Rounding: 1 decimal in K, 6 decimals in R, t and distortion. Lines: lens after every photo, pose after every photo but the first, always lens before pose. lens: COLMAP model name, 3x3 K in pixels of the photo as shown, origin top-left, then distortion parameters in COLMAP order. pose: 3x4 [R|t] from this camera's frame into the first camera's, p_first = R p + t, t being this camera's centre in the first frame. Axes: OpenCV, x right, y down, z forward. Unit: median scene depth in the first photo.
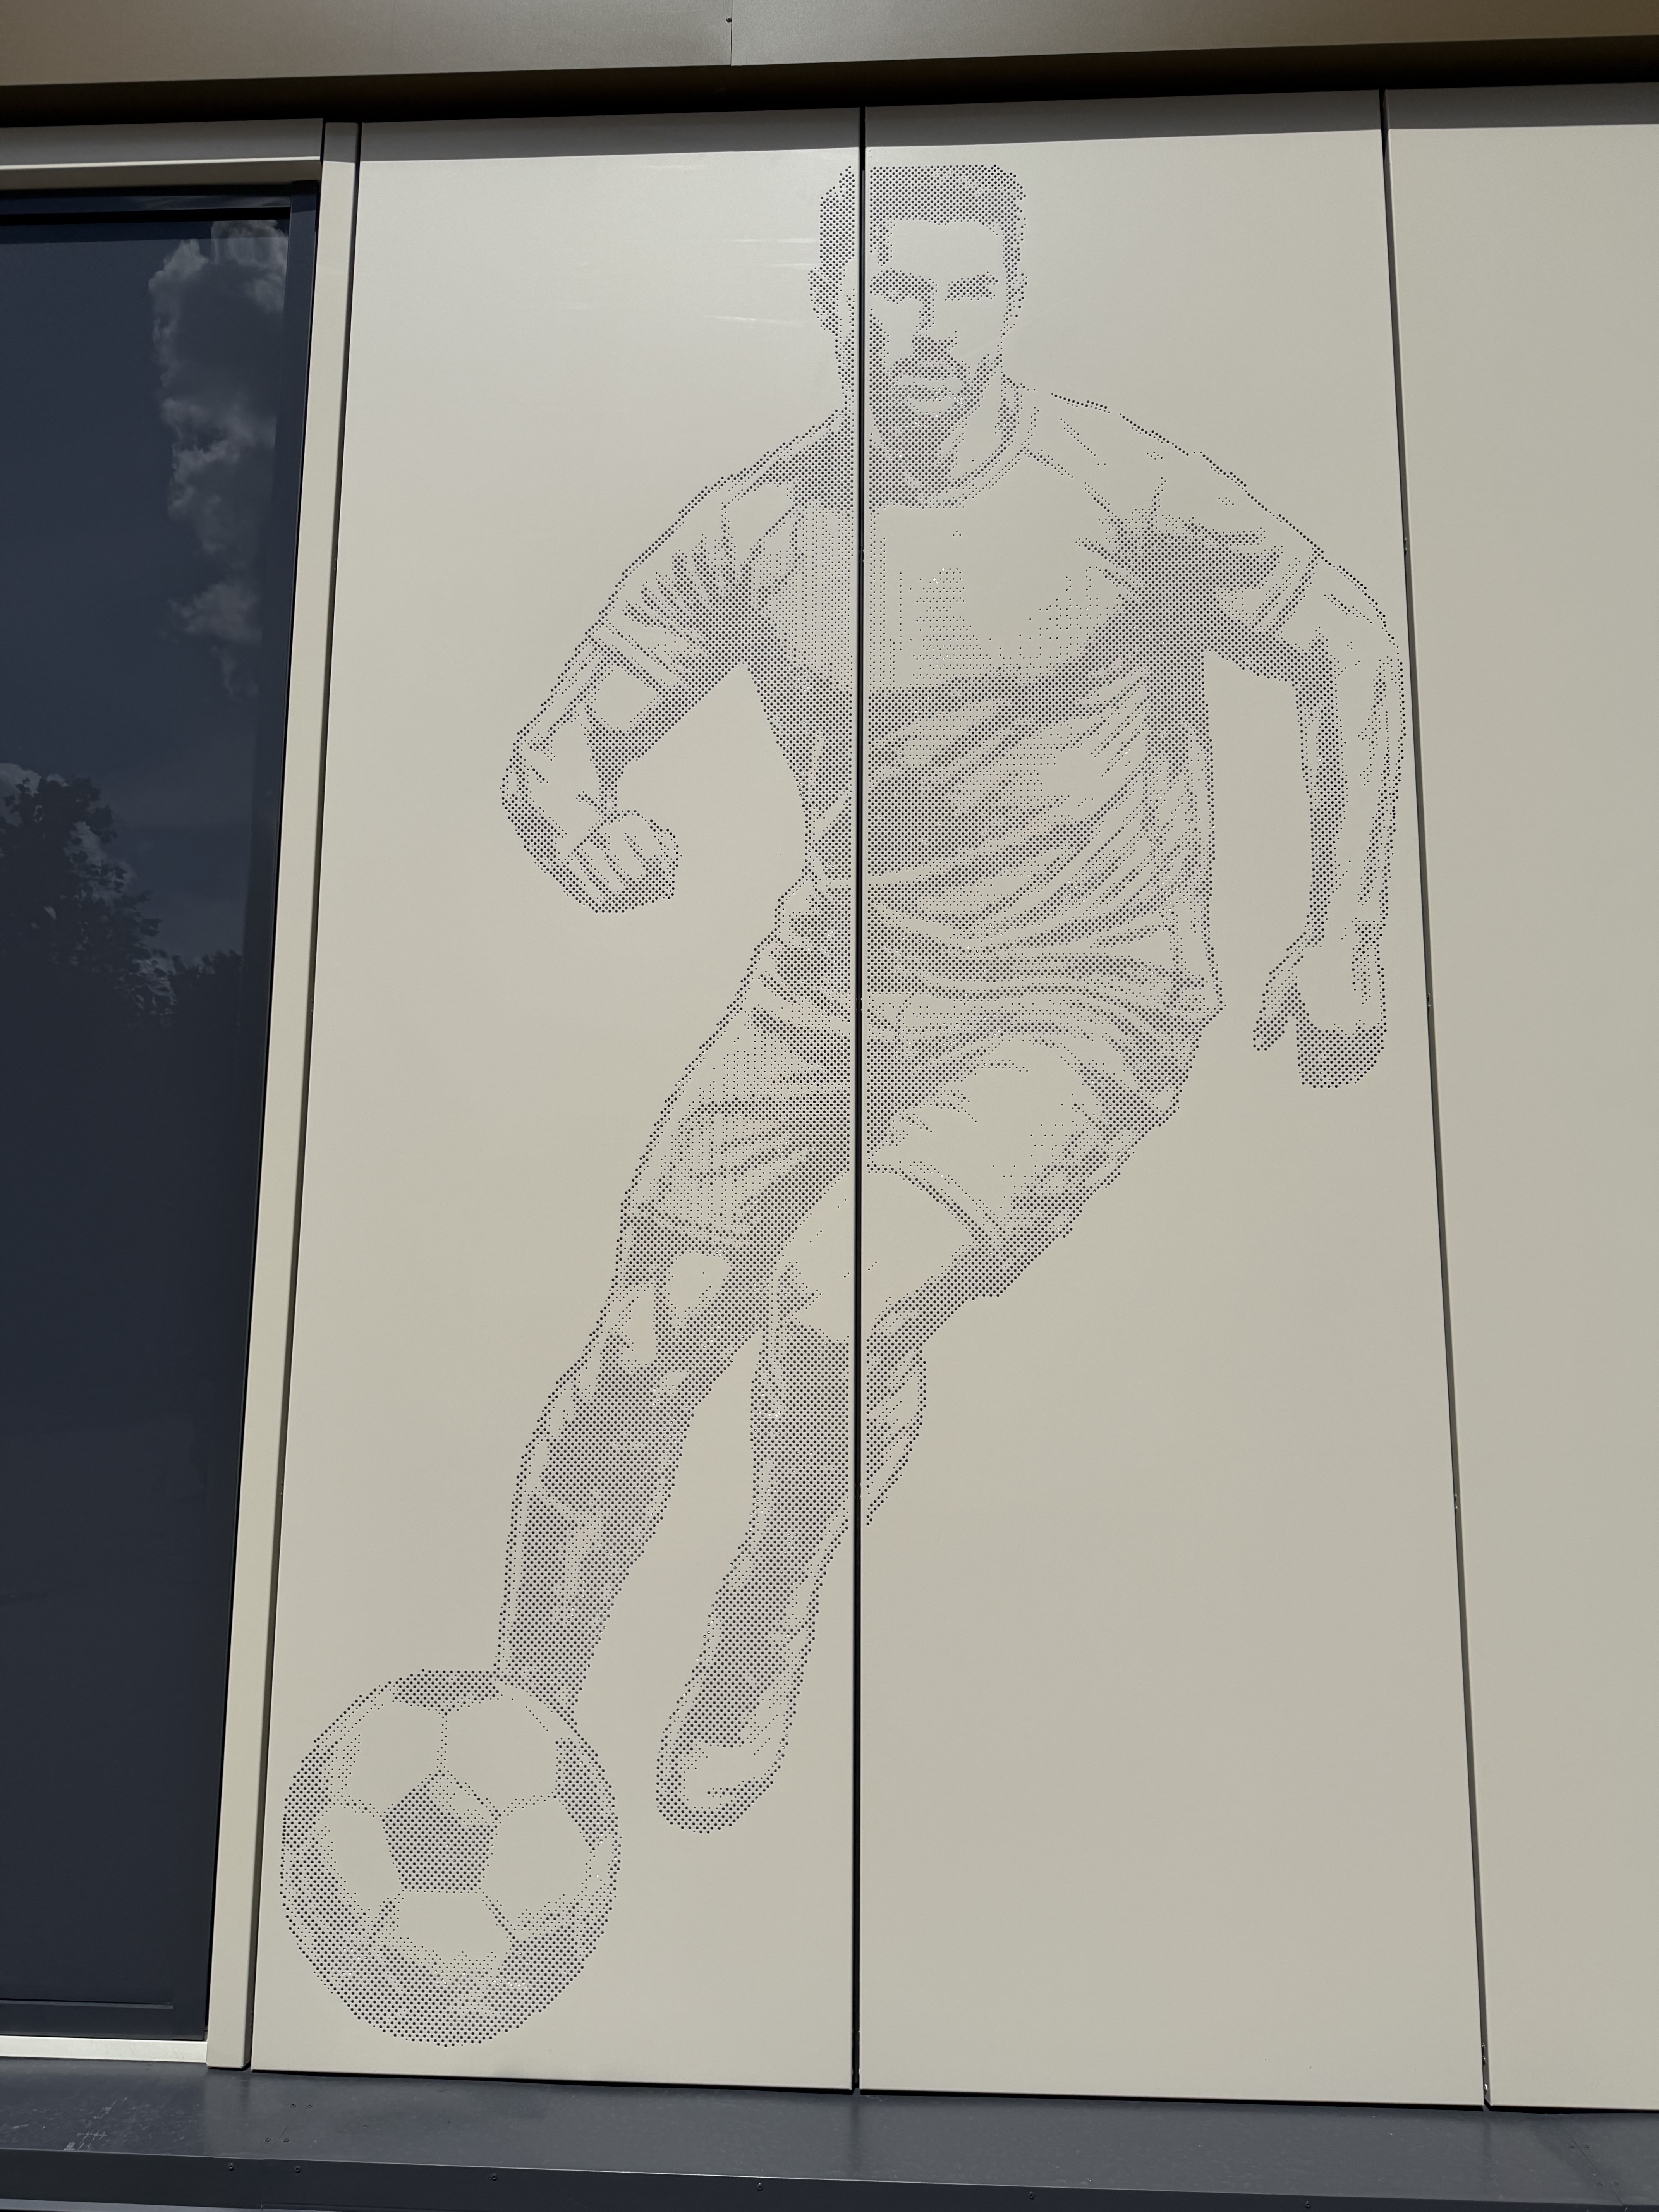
lens RADIAL K [[1548.8, 0, 815.8], [0, 1548.8, 1114.0], [0, 0, 1]] dist [0.066585, -0.094201]
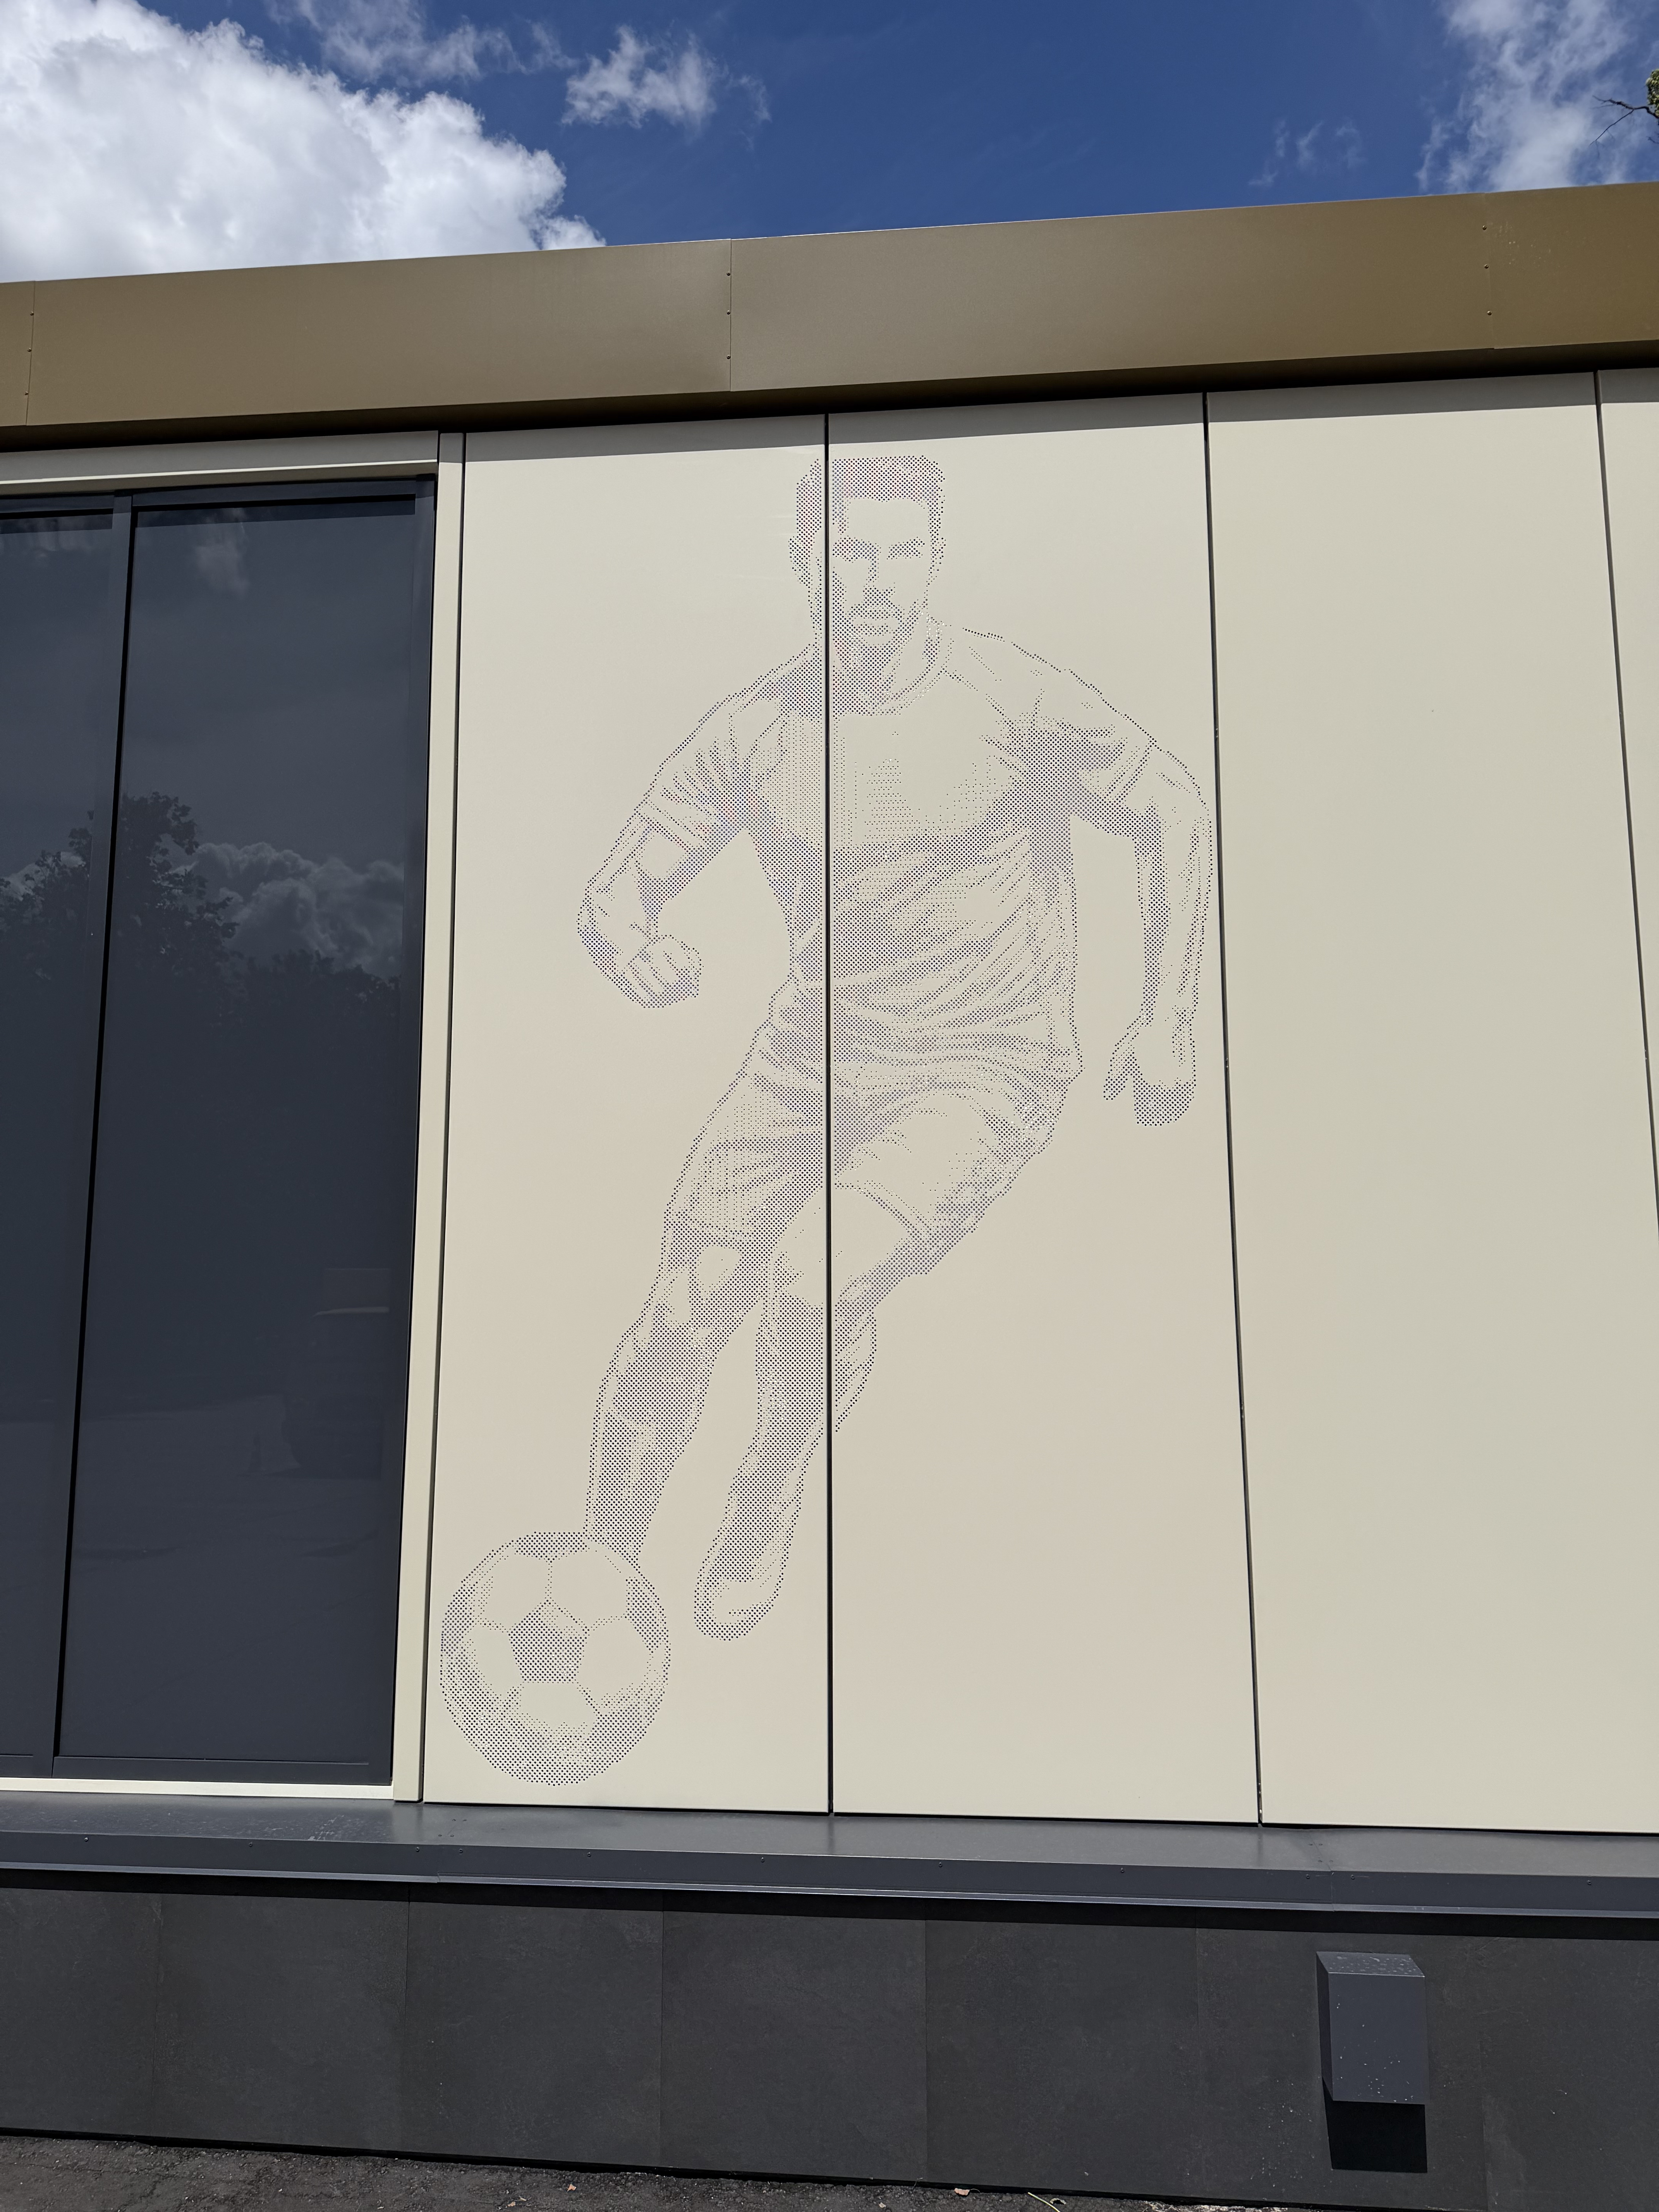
lens RADIAL K [[1548.8, 0, 822.5], [0, 1548.8, 1104.8], [0, 0, 1]] dist [0.066585, -0.094201]
pose [[0.999374, -0.014669, -0.032209, 0.067556], [0.014941, 0.999855, 0.008223, -0.050762], [0.032084, -0.008699, 0.999447, -0.423044]]
